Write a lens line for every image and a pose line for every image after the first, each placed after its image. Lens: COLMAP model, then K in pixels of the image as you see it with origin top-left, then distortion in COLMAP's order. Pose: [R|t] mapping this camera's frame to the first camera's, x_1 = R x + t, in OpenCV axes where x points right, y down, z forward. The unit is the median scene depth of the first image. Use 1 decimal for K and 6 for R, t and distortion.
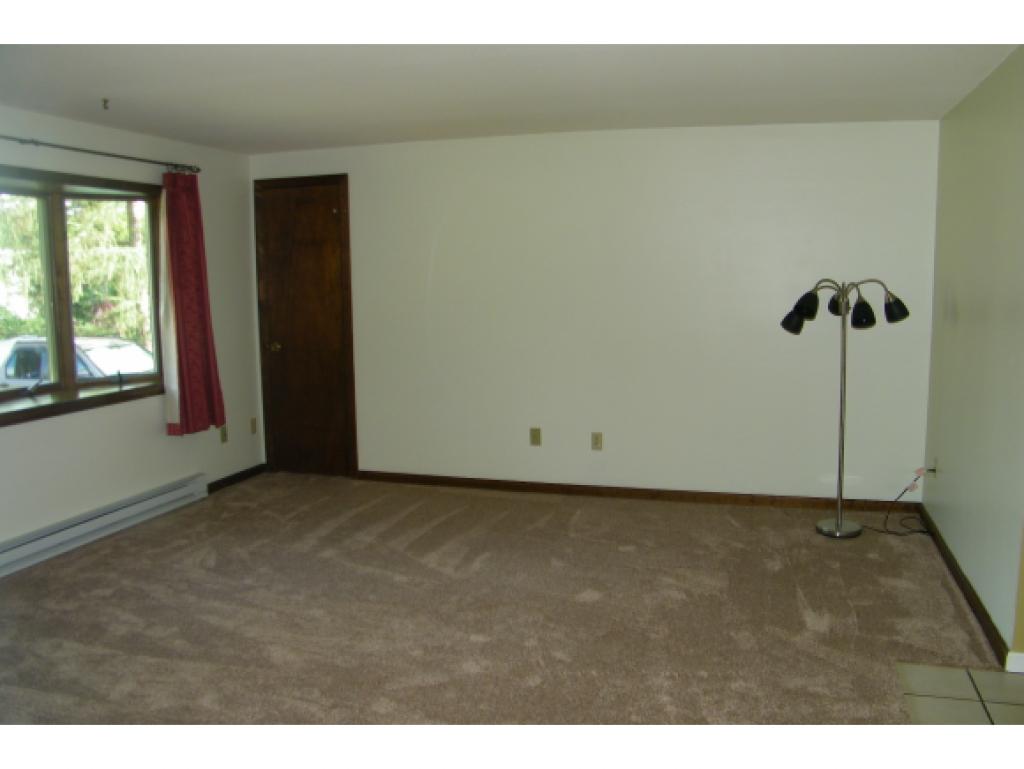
lens RADIAL K [[872.1, 0, 529.0], [0, 872.1, 387.9], [0, 0, 1]] dist [-0.185530, 0.162393]
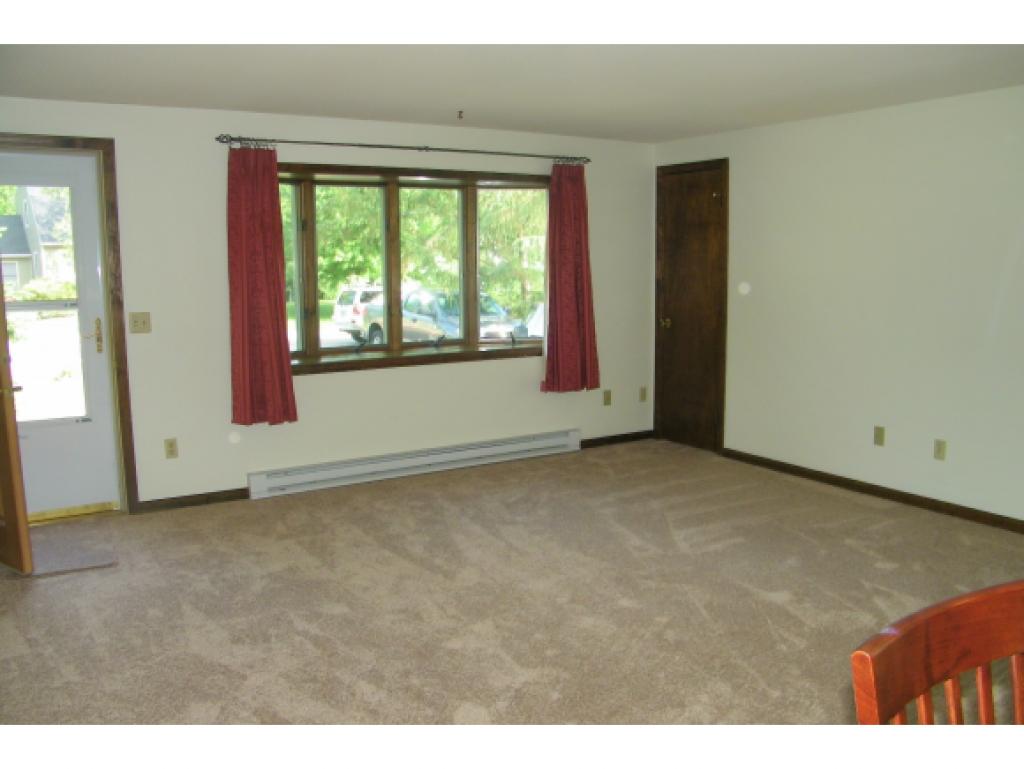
lens RADIAL K [[872.1, 0, 518.4], [0, 872.1, 389.3], [0, 0, 1]] dist [-0.185530, 0.162393]
pose [[0.752415, 0.102267, -0.650702, 0.348776], [-0.088013, 0.994625, 0.054549, -0.009898], [0.652783, 0.016227, 0.757372, 0.080157]]
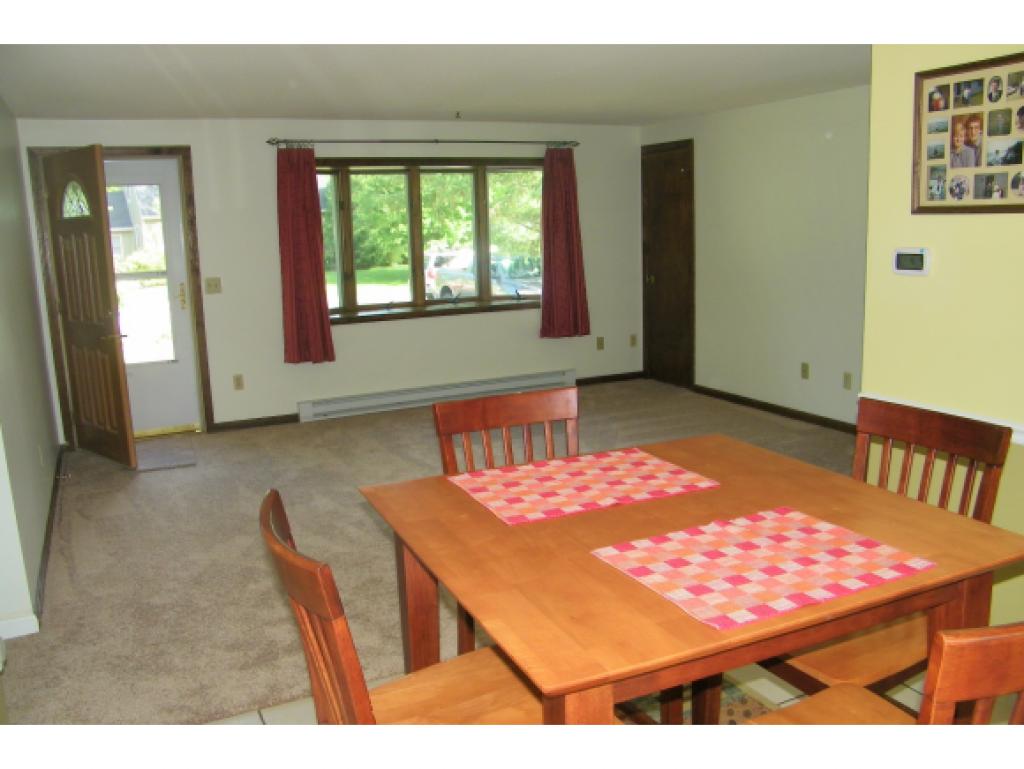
lens RADIAL K [[872.1, 0, 513.9], [0, 872.1, 388.8], [0, 0, 1]] dist [-0.185530, 0.162393]
pose [[0.677930, 0.127533, -0.723979, 0.637359], [-0.073848, 0.991669, 0.105537, -0.010074], [0.731408, -0.018083, 0.681701, -0.014955]]
